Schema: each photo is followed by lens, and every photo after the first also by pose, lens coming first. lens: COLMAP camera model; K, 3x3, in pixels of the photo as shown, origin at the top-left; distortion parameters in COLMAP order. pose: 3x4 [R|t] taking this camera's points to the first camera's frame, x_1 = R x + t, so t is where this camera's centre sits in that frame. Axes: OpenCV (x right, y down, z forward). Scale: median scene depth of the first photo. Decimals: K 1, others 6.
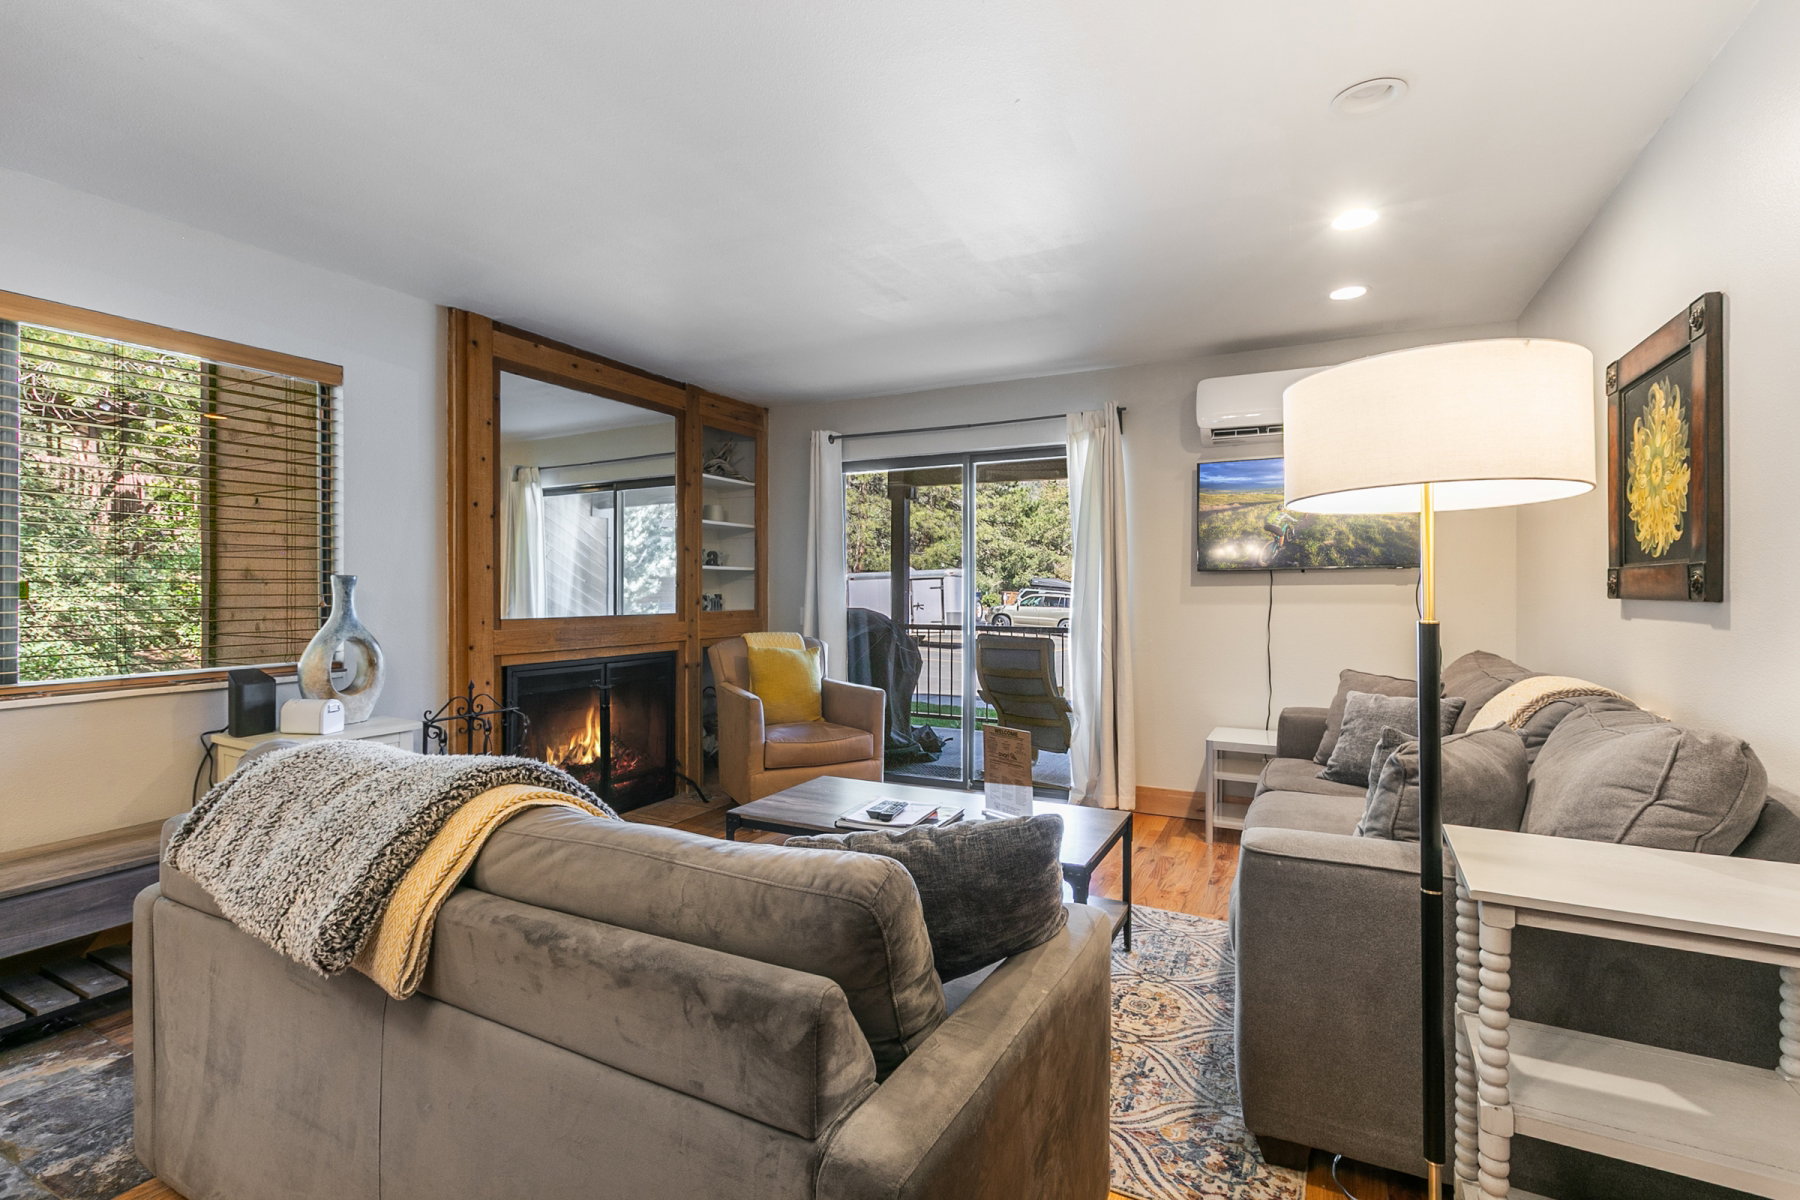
lens RADIAL K [[812.2, 0, 898.4], [0, 812.2, 584.4], [0, 0, 1]] dist [0.009013, -0.000452]
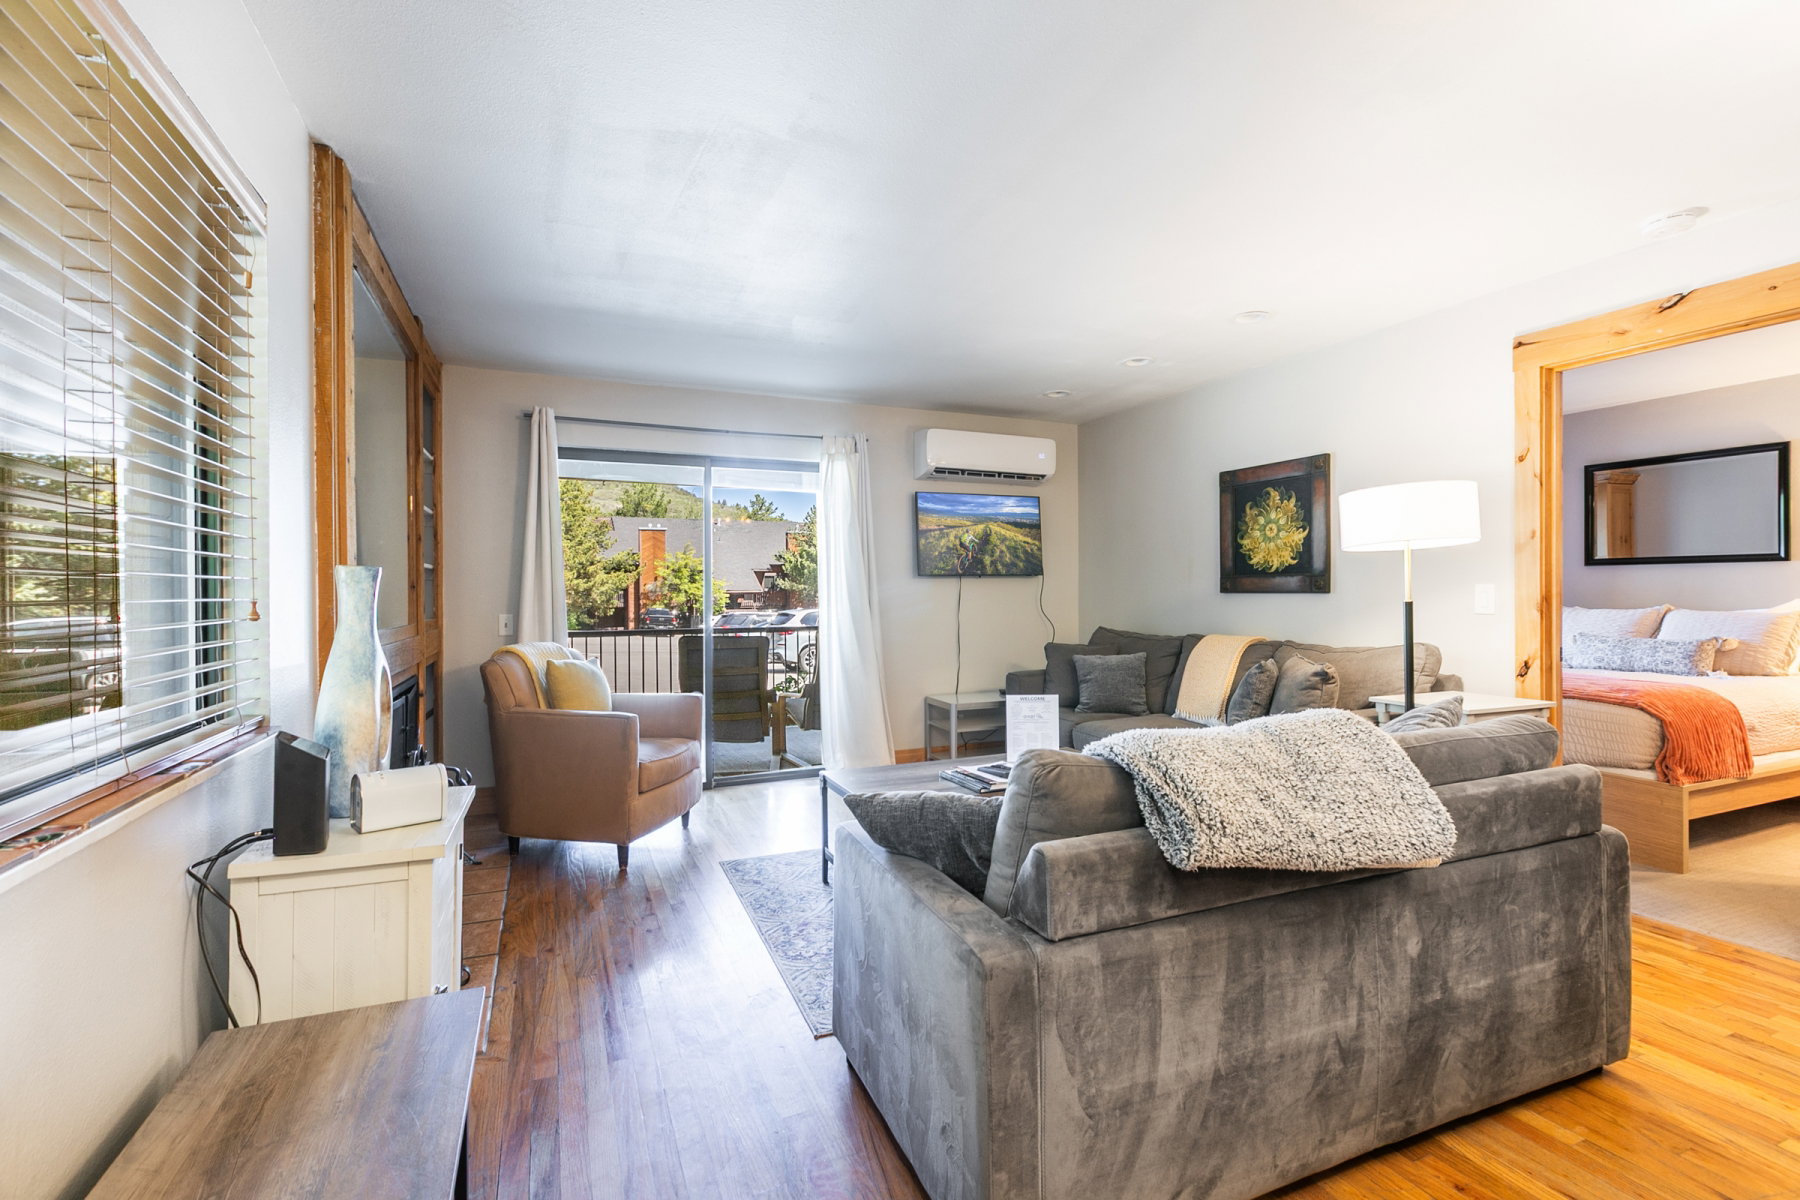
lens RADIAL K [[812.2, 0, 879.2], [0, 812.2, 588.7], [0, 0, 1]] dist [0.009013, -0.000452]
pose [[0.644421, -0.001026, 0.764670, -0.836132], [0.002438, 0.999997, -0.000714, 0.004987], [-0.764667, 0.002324, 0.644421, 0.284724]]
